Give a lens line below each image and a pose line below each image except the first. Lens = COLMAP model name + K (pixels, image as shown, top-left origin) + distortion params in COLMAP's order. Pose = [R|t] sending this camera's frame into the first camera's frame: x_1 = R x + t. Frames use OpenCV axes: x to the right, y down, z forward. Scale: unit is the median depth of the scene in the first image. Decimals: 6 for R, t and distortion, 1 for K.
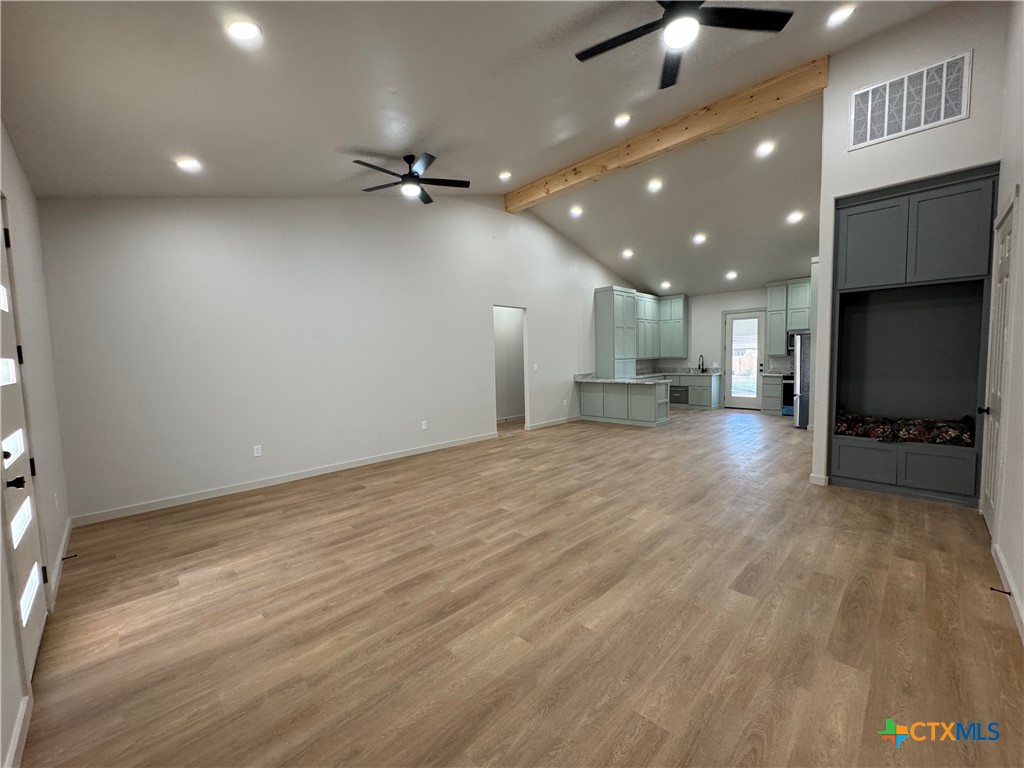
lens RADIAL K [[407.9, 0, 511.6], [0, 407.9, 384.8], [0, 0, 1]] dist [-0.003832, 0.000544]
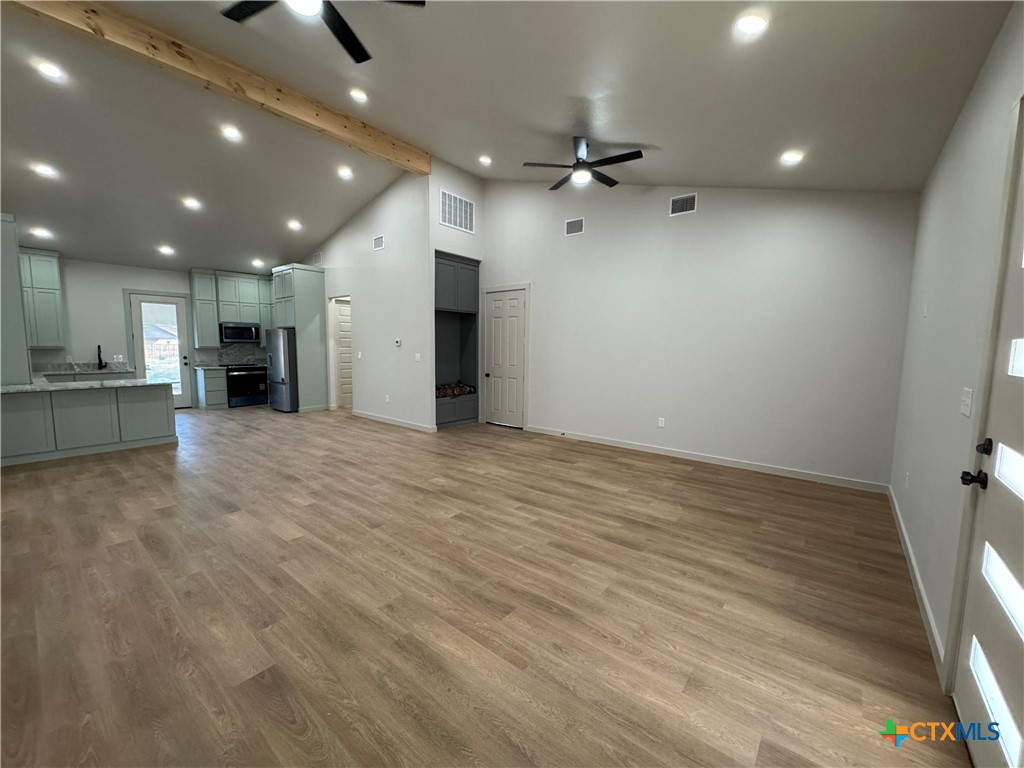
lens RADIAL K [[407.9, 0, 513.5], [0, 407.9, 385.2], [0, 0, 1]] dist [-0.003832, 0.000544]
pose [[-0.105494, -0.074957, 0.991591, -0.908597], [0.059484, 0.994894, 0.081535, -0.046142], [-0.992639, 0.067585, -0.100497, 0.952002]]
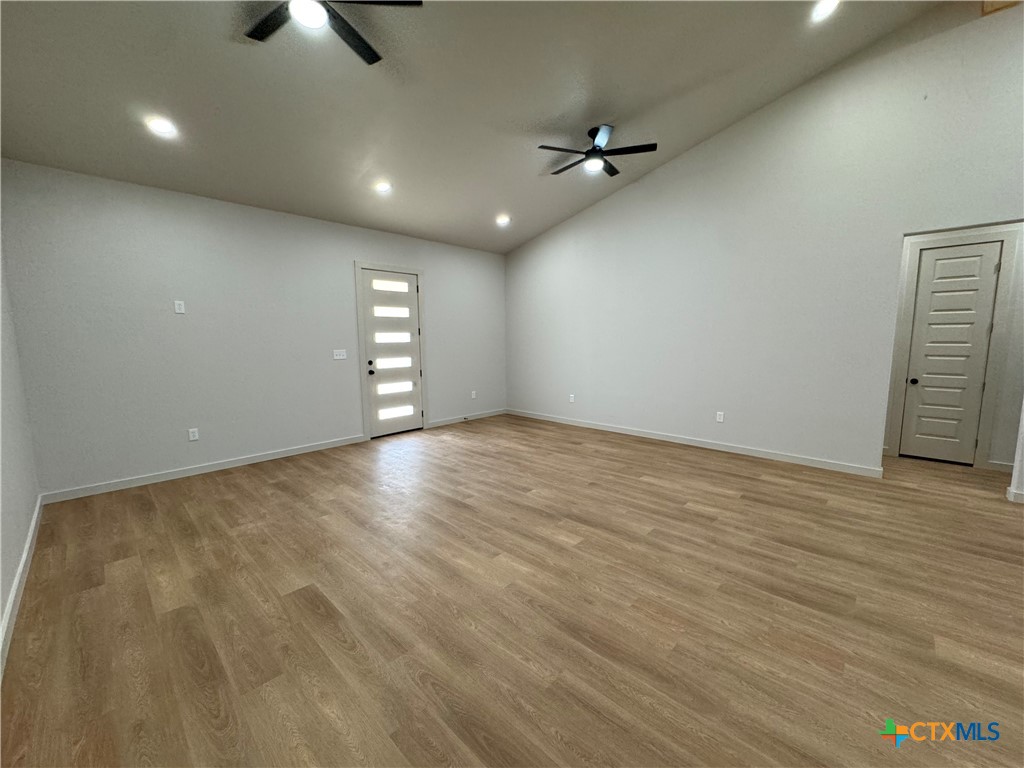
lens RADIAL K [[407.9, 0, 513.3], [0, 407.9, 384.0], [0, 0, 1]] dist [-0.003832, 0.000544]
pose [[0.027502, 0.141689, -0.989529, 0.931123], [-0.062414, 0.988216, 0.139766, -0.087277], [0.997671, 0.057917, 0.036021, 0.916085]]
